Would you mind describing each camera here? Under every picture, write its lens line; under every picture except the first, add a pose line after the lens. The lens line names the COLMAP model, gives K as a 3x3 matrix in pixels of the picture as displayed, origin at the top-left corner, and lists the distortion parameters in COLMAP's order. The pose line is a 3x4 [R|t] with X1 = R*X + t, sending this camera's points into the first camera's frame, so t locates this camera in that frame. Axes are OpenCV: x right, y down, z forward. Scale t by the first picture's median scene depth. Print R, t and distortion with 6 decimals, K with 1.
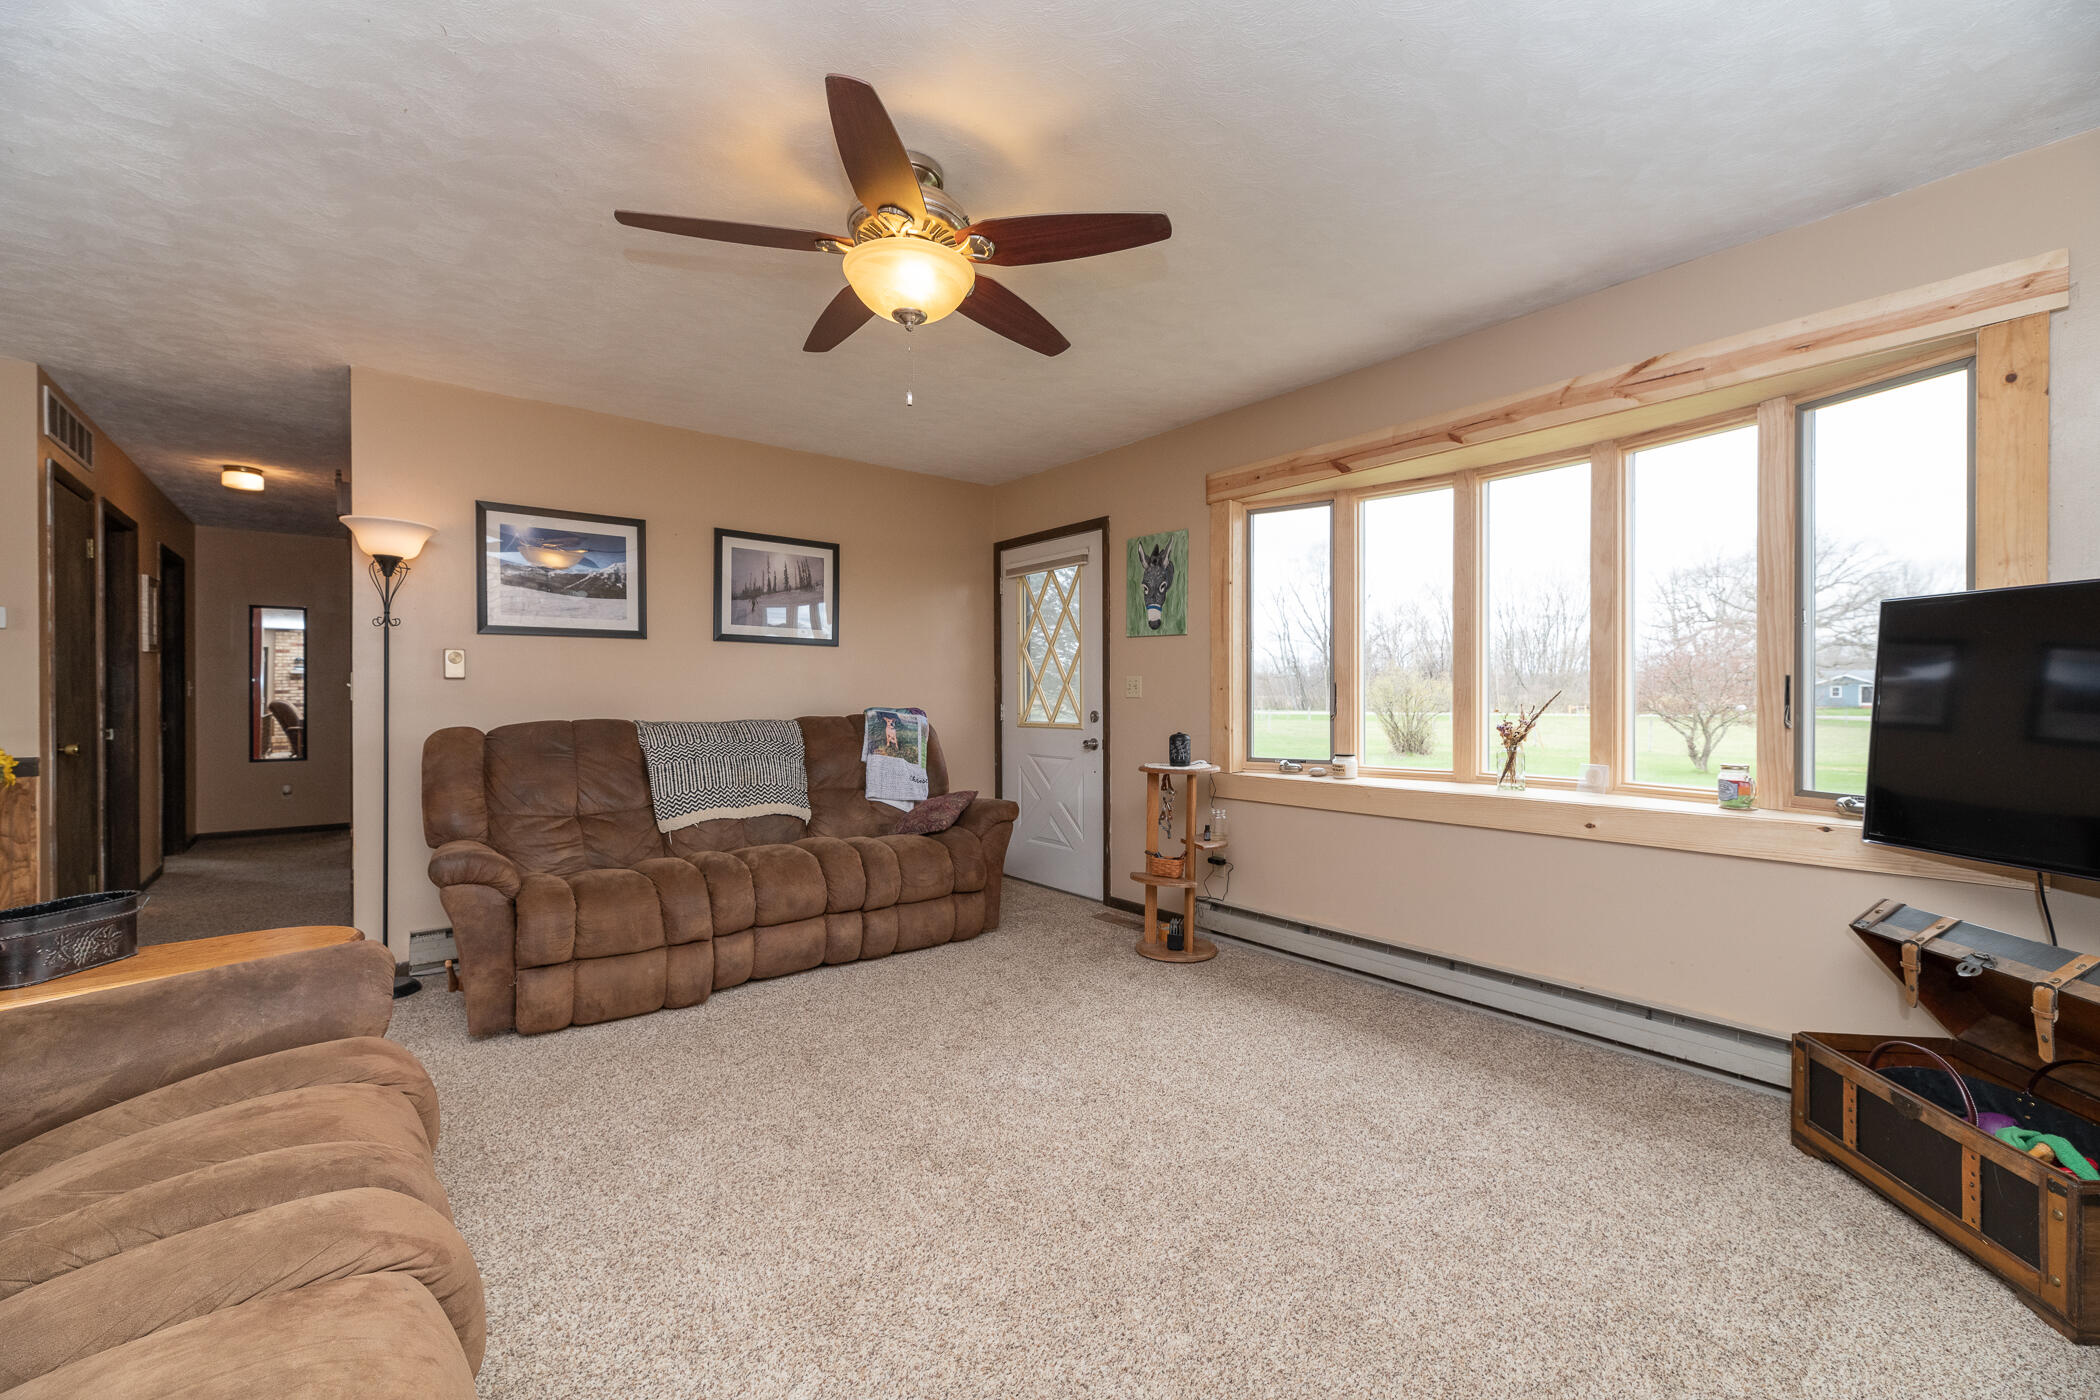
lens RADIAL K [[840.2, 0, 1050.0], [0, 840.2, 700.0], [0, 0, 1]] dist [-0.001442, -0.000070]
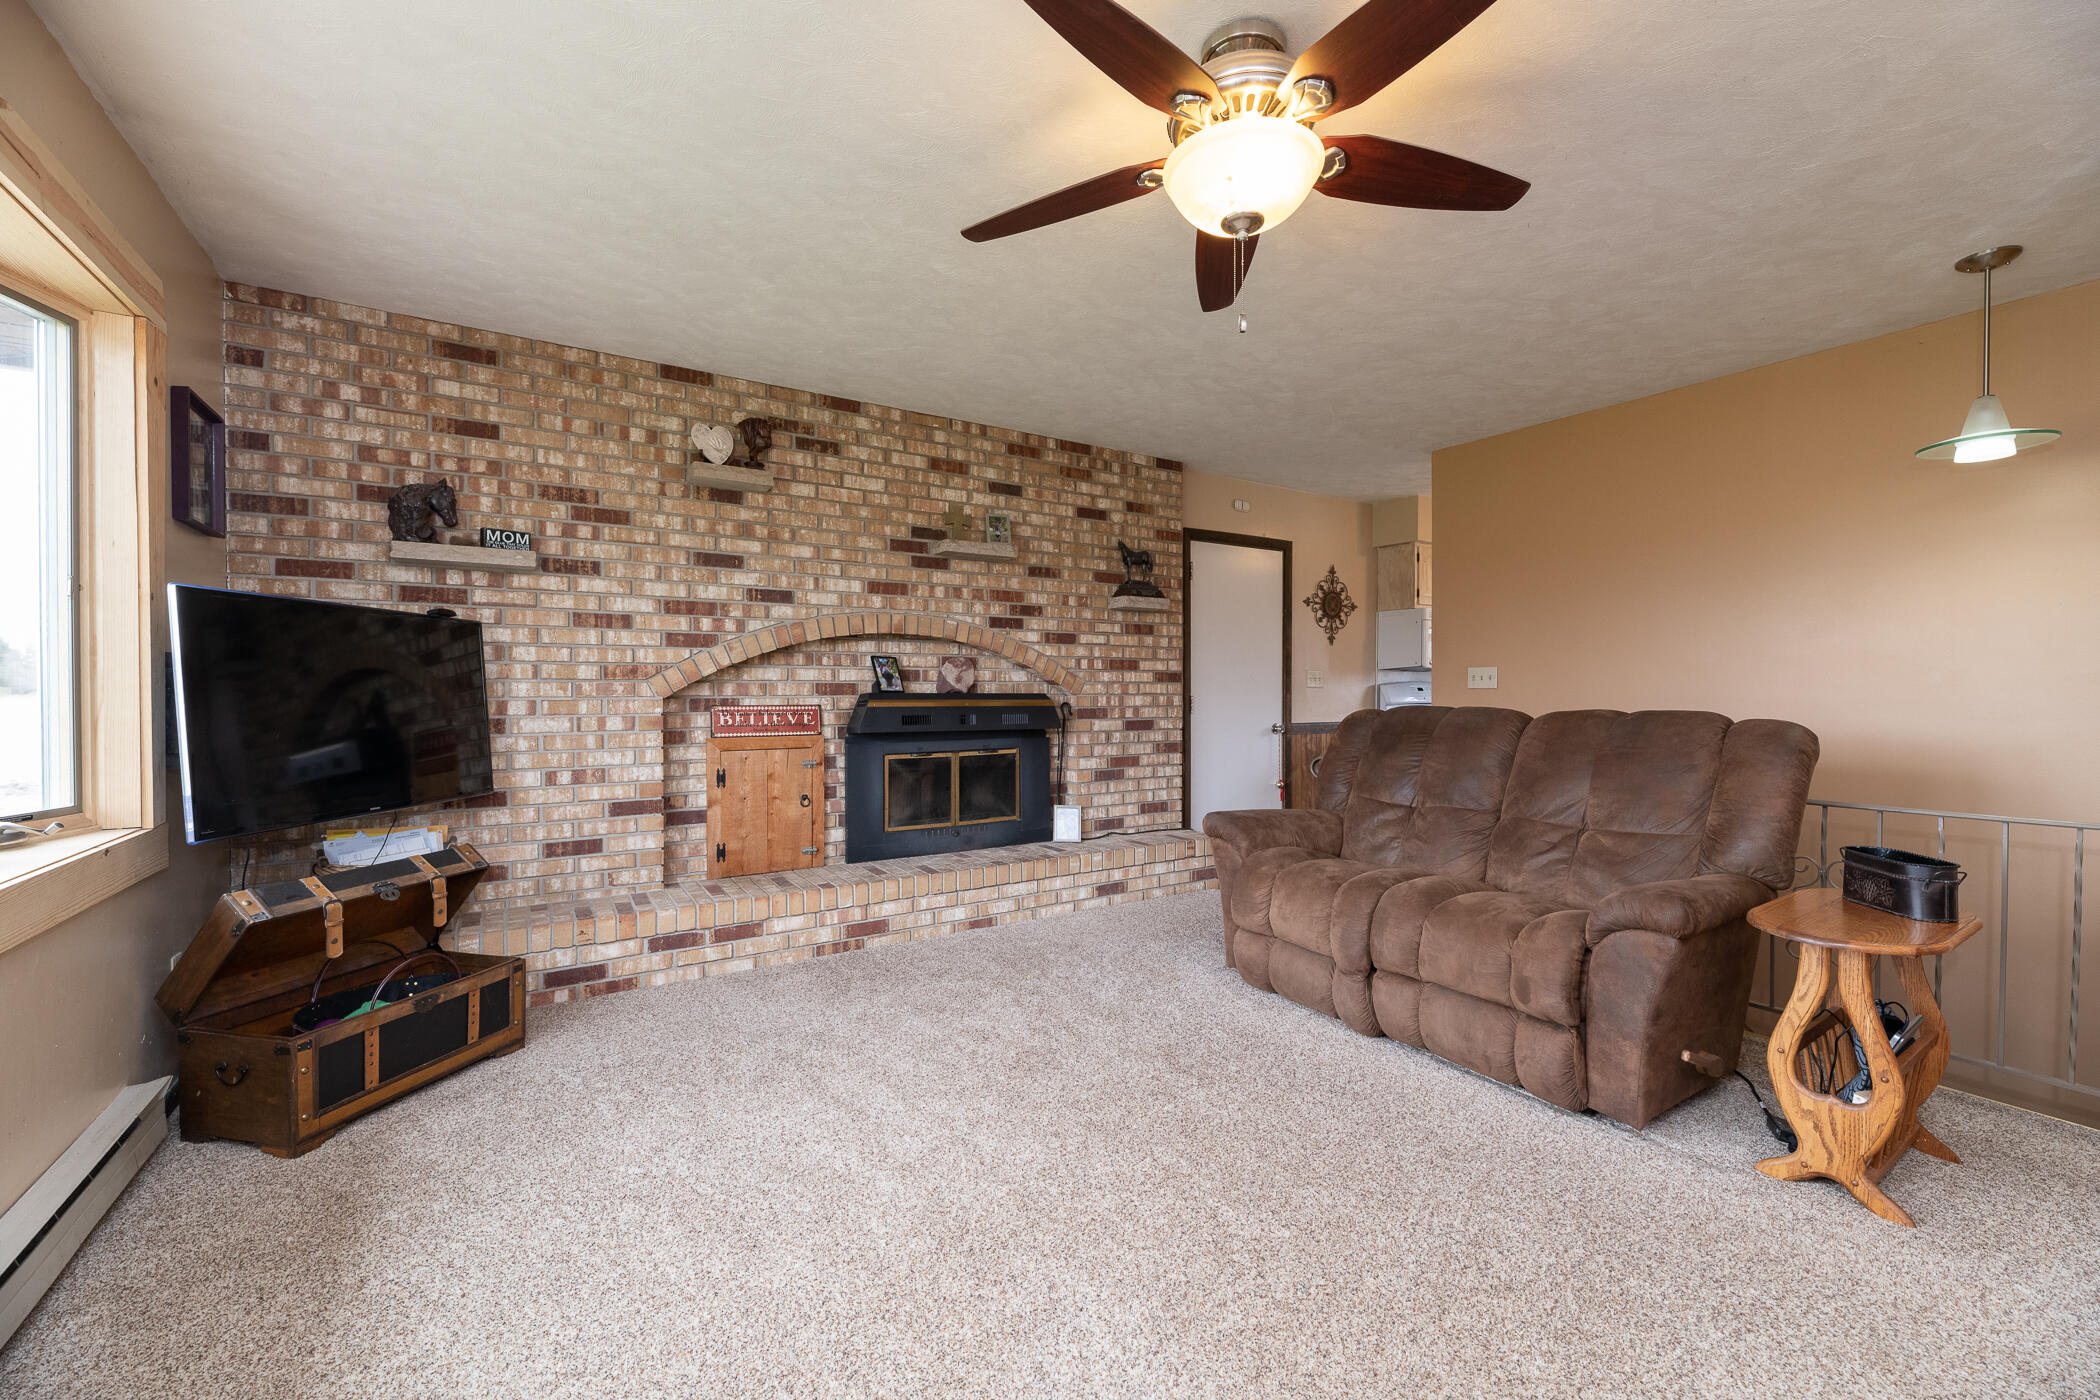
lens RADIAL K [[855.9, 0, 1049.3], [0, 855.9, 701.9], [0, 0, 1]] dist [-0.001475, -0.000141]
pose [[-0.993348, -0.001713, 0.115138, -0.041155], [0.001188, 0.999684, 0.025115, -0.006463], [-0.115145, 0.025085, -0.993032, 1.026369]]
